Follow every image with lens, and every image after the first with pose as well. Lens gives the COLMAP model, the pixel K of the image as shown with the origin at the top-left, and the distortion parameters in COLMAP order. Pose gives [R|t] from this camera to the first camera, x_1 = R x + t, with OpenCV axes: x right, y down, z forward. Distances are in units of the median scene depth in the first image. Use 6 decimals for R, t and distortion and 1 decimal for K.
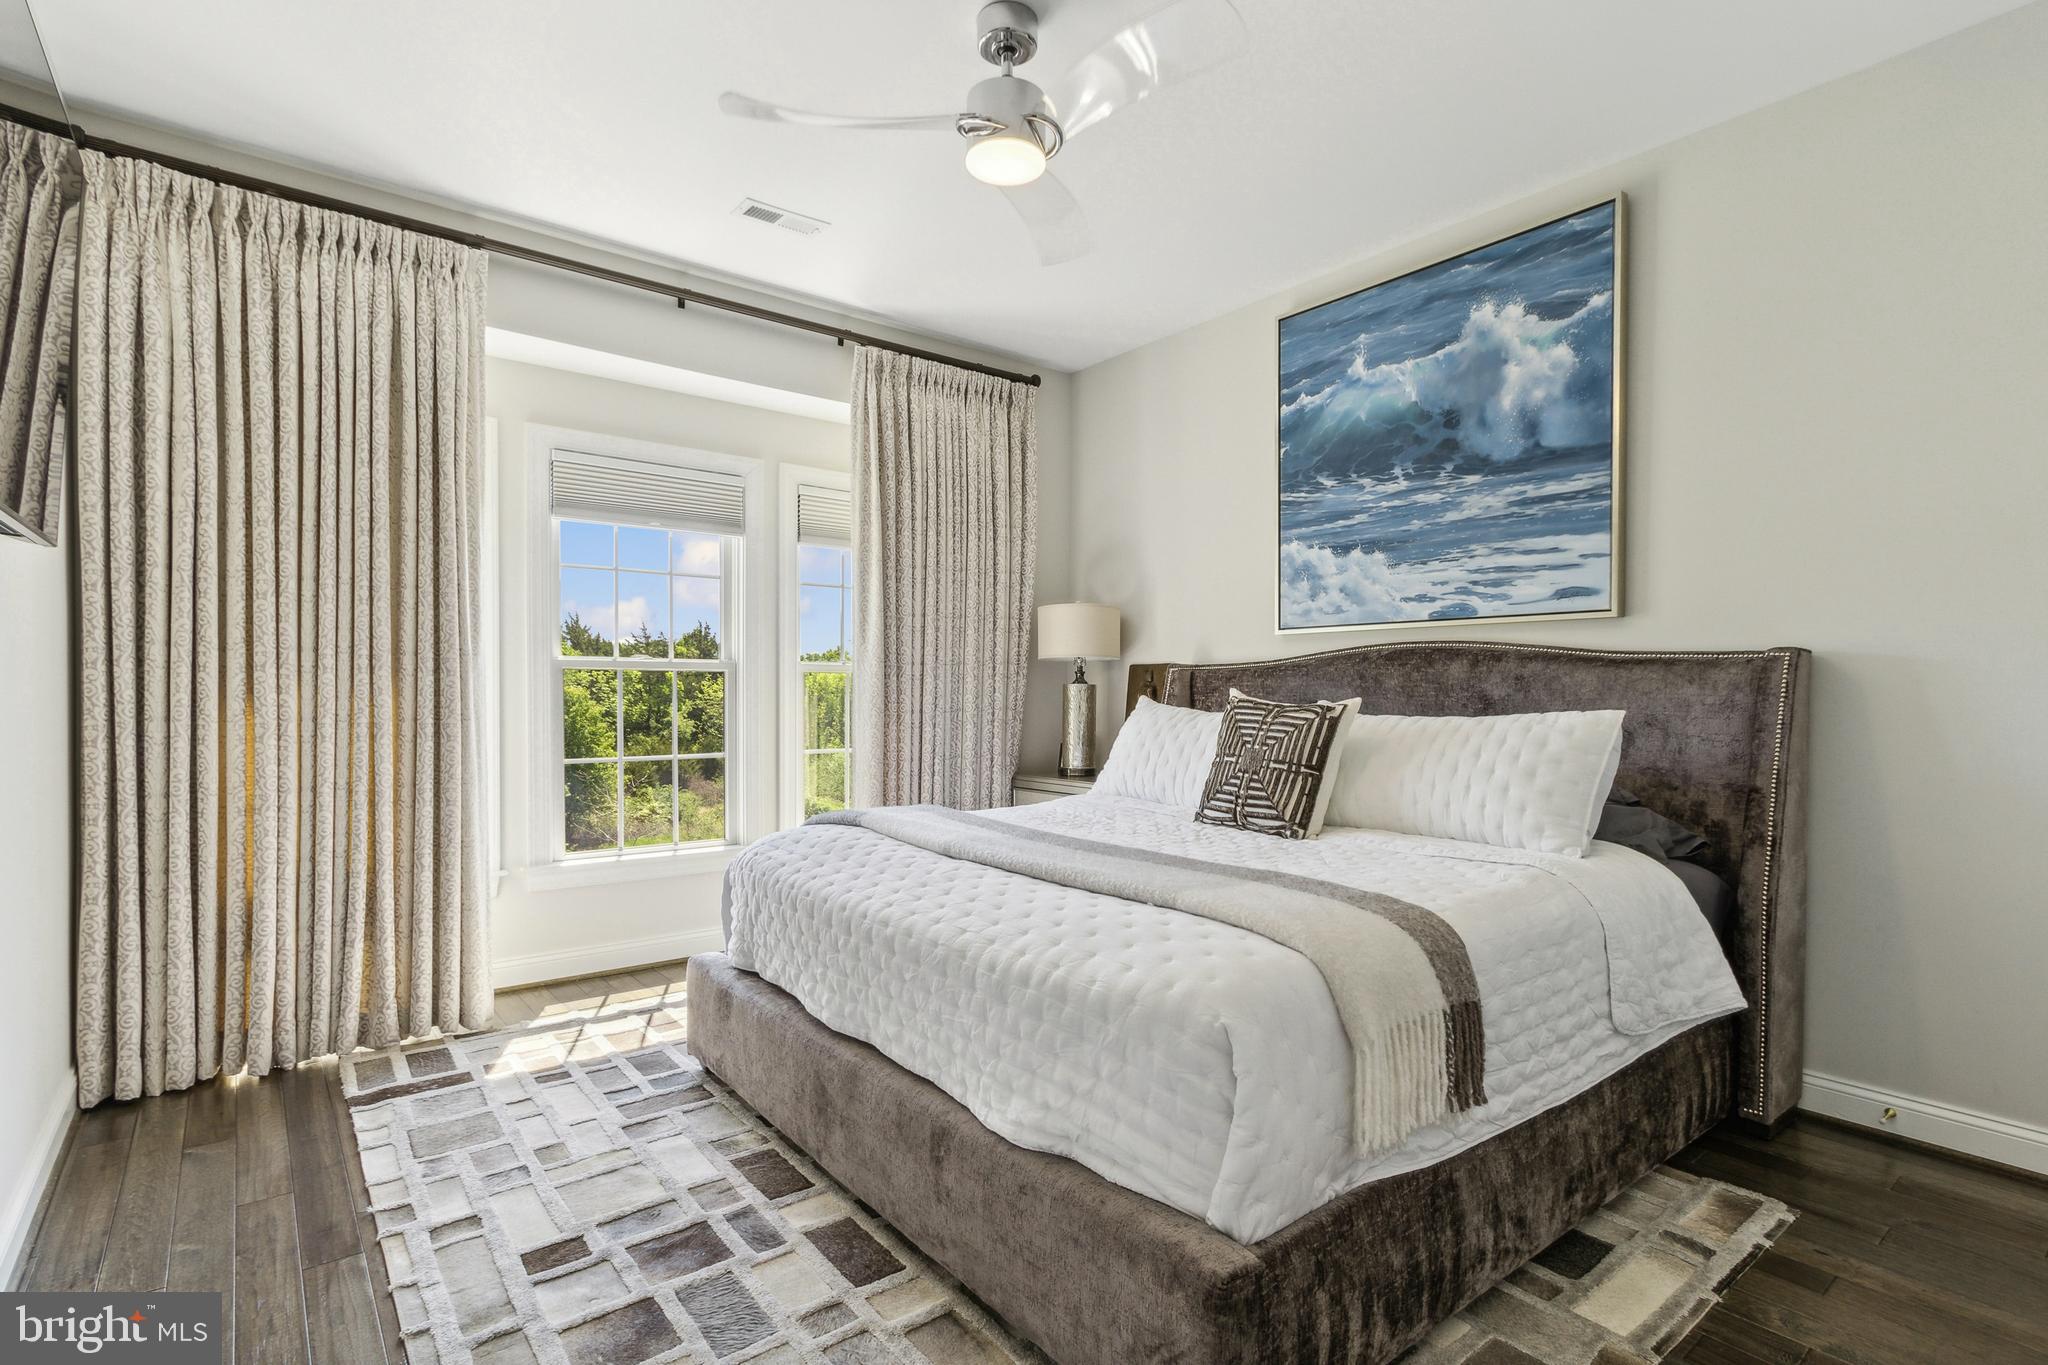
lens RADIAL K [[959.8, 0, 1001.4], [0, 959.8, 683.9], [0, 0, 1]] dist [-0.000450, -0.000045]
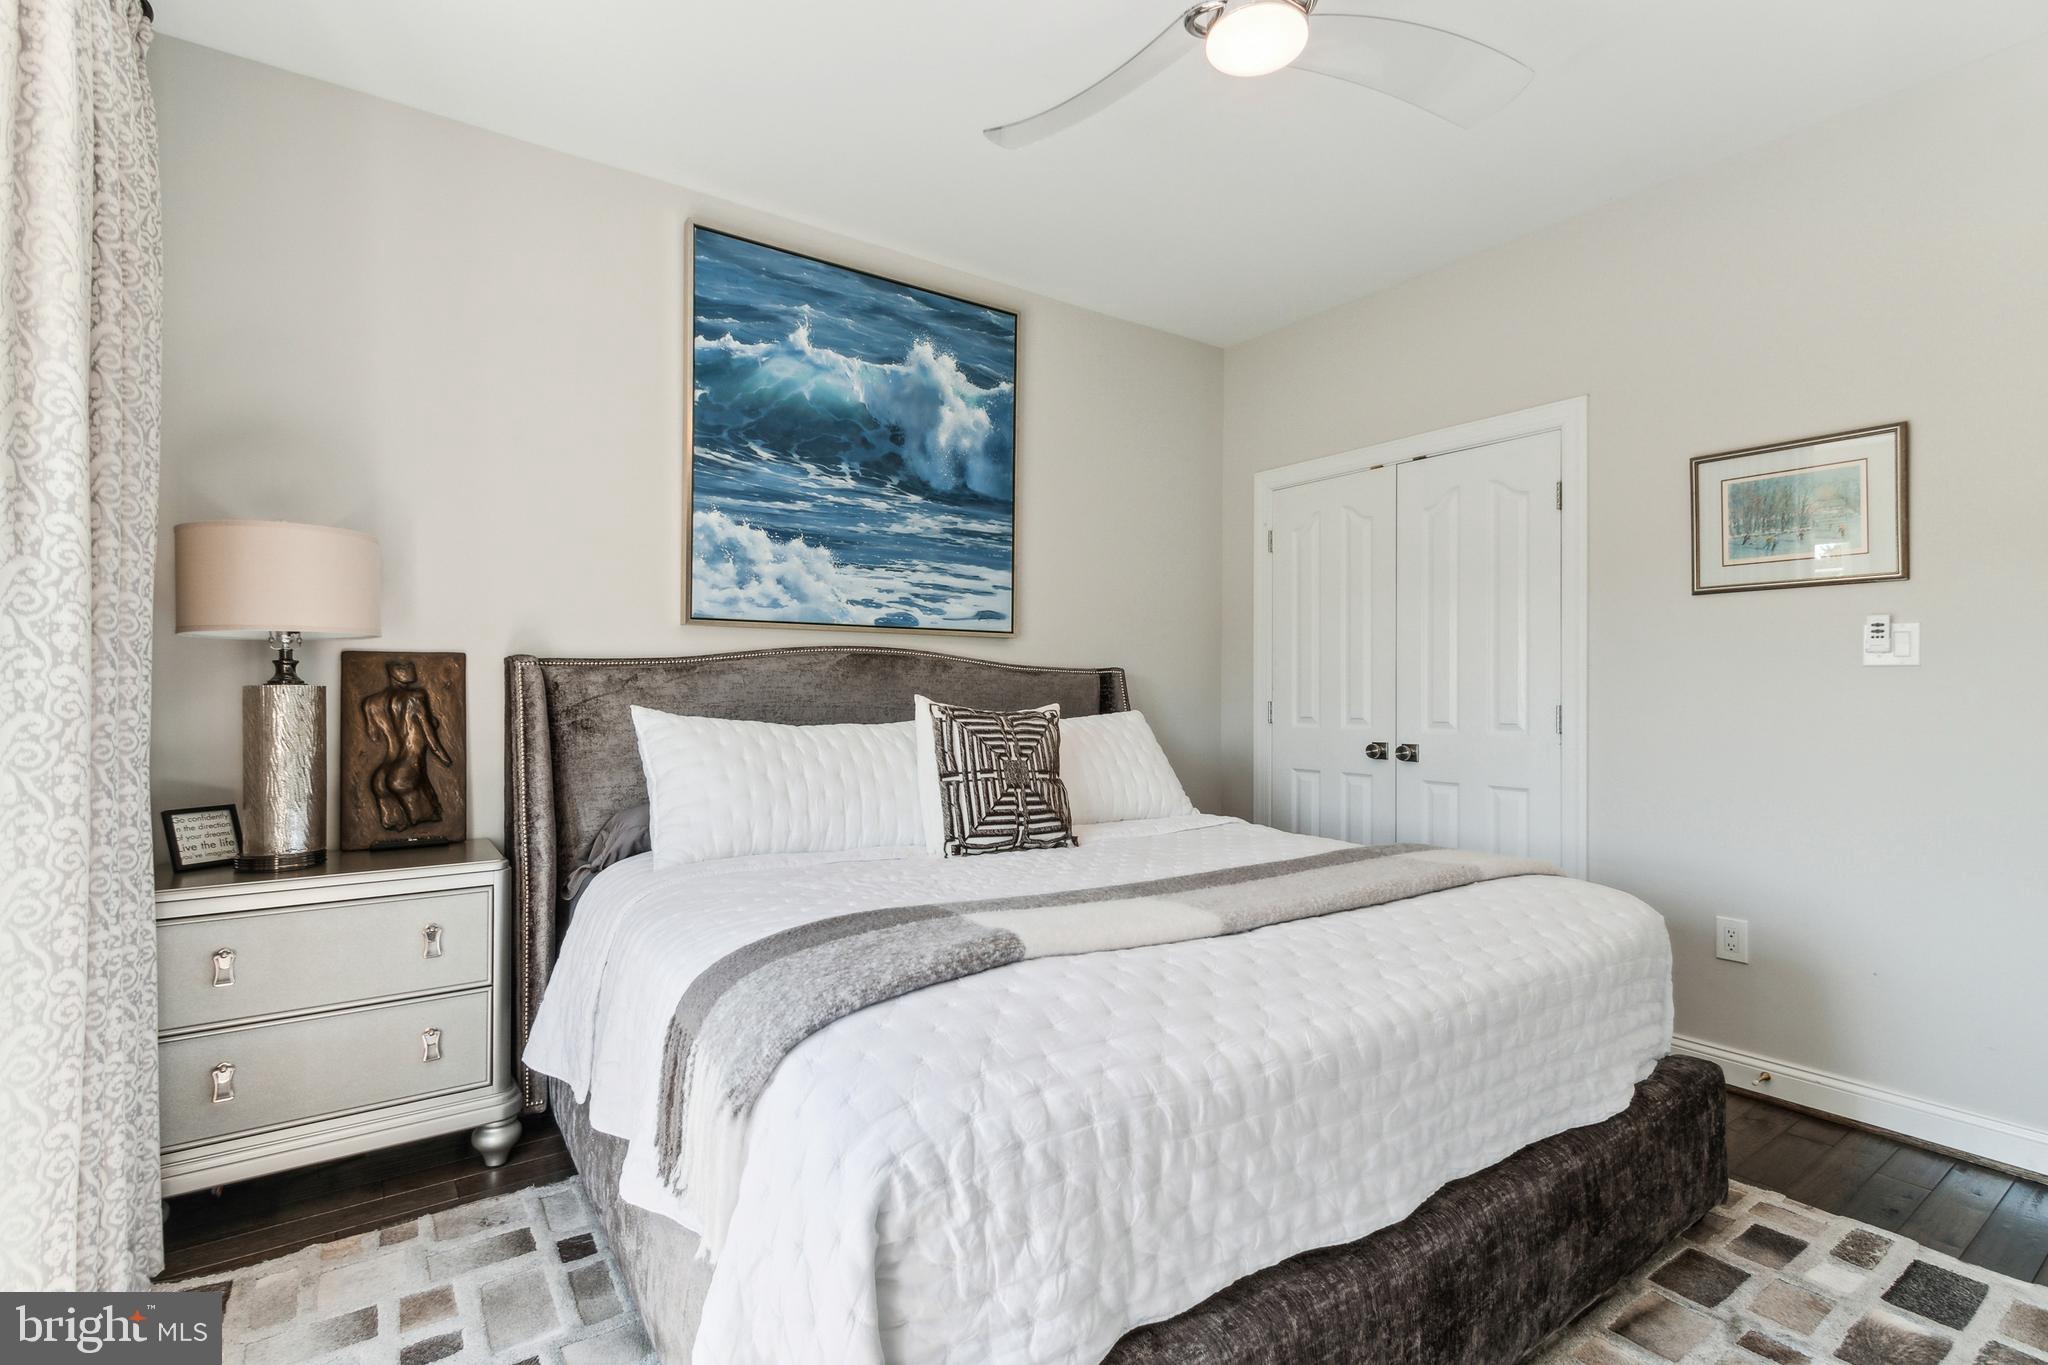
lens RADIAL K [[959.8, 0, 1001.4], [0, 959.8, 683.9], [0, 0, 1]] dist [-0.000450, -0.000045]
pose [[0.048307, 0.004412, 0.998823, -0.559766], [-0.008109, 0.999959, -0.004025, -0.002140], [-0.998800, -0.007905, 0.048341, 0.821944]]
